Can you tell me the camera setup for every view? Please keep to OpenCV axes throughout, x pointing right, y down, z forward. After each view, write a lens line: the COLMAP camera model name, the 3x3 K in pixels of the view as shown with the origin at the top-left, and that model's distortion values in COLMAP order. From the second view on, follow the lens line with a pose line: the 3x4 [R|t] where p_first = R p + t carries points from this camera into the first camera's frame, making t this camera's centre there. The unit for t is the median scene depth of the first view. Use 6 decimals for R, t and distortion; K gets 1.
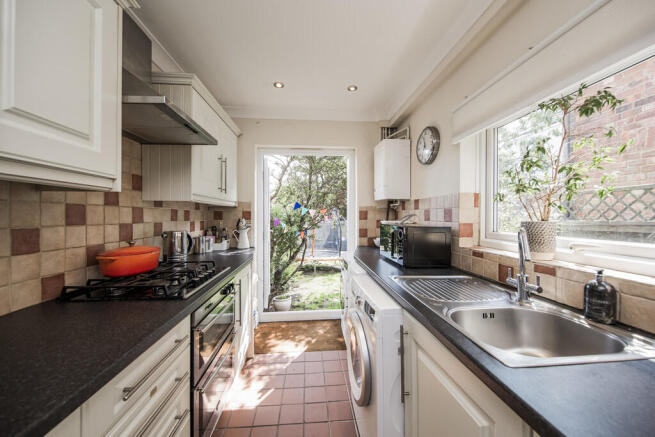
lens RADIAL K [[246.6, 0, 328.1], [0, 246.6, 216.3], [0, 0, 1]] dist [-0.000241, -0.000047]
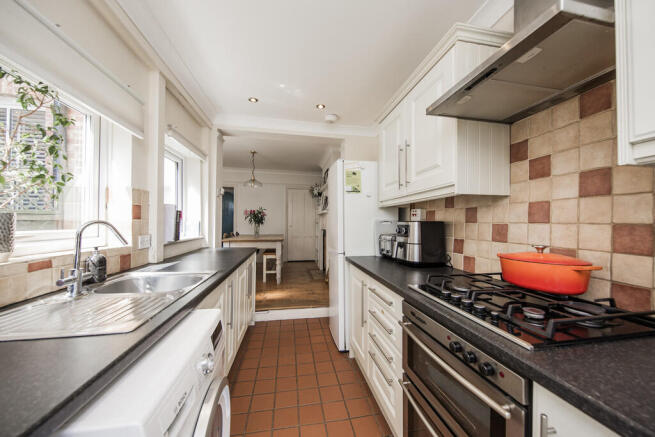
lens RADIAL K [[246.6, 0, 329.6], [0, 246.6, 221.2], [0, 0, 1]] dist [-0.000241, -0.000047]
pose [[-0.994718, -0.009453, -0.102208, -0.094540], [-0.008748, 0.999935, -0.007345, 0.040324], [0.102271, -0.006412, -0.994736, 1.755877]]
